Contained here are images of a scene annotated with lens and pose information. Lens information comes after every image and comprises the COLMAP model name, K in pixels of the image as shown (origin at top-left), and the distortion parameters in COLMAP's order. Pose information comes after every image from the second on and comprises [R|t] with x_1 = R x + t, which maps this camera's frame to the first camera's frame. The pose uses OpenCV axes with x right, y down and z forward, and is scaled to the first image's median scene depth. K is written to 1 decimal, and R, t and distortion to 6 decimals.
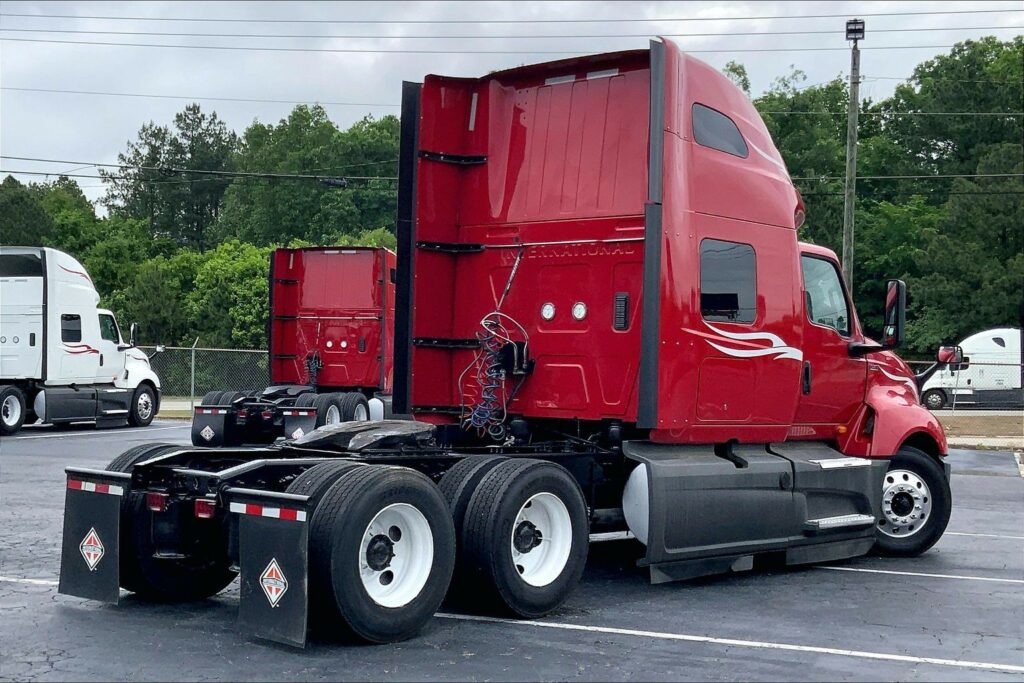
lens RADIAL K [[1316.5, 0, 512.0], [0, 1316.5, 341.5], [0, 0, 1]] dist [0.066218, 0.038117]
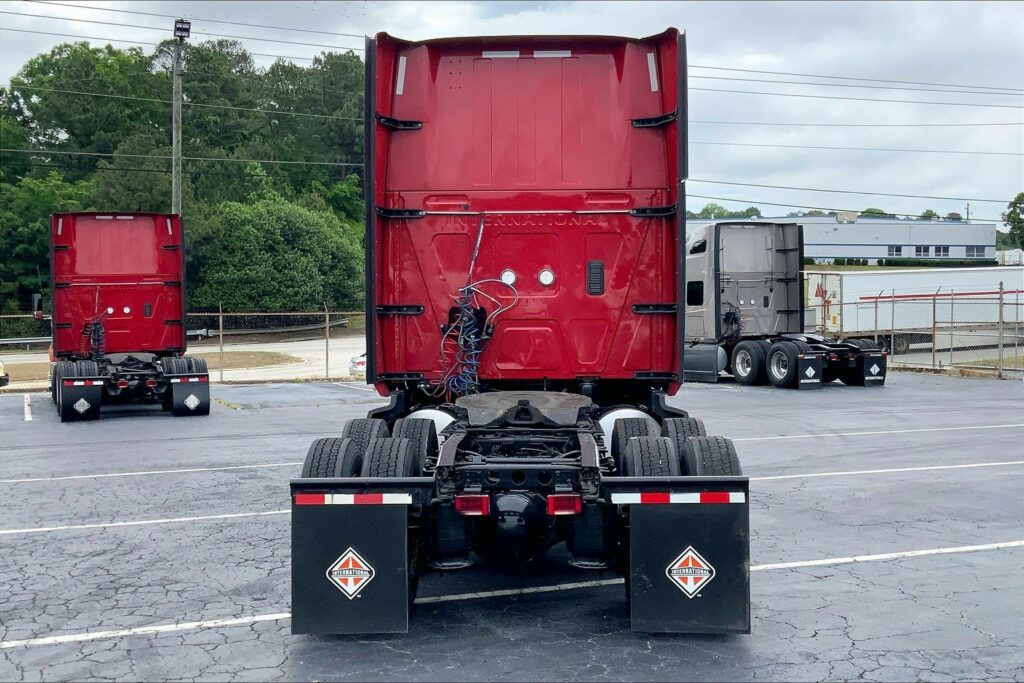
lens RADIAL K [[1078.8, 0, 512.0], [0, 1078.8, 341.5], [0, 0, 1]] dist [0.062571, -0.008519]
pose [[0.777981, -0.040137, 0.627005, -0.495075], [0.014962, 0.998858, 0.045376, -0.010880], [-0.628110, -0.025920, 0.777693, 0.323561]]
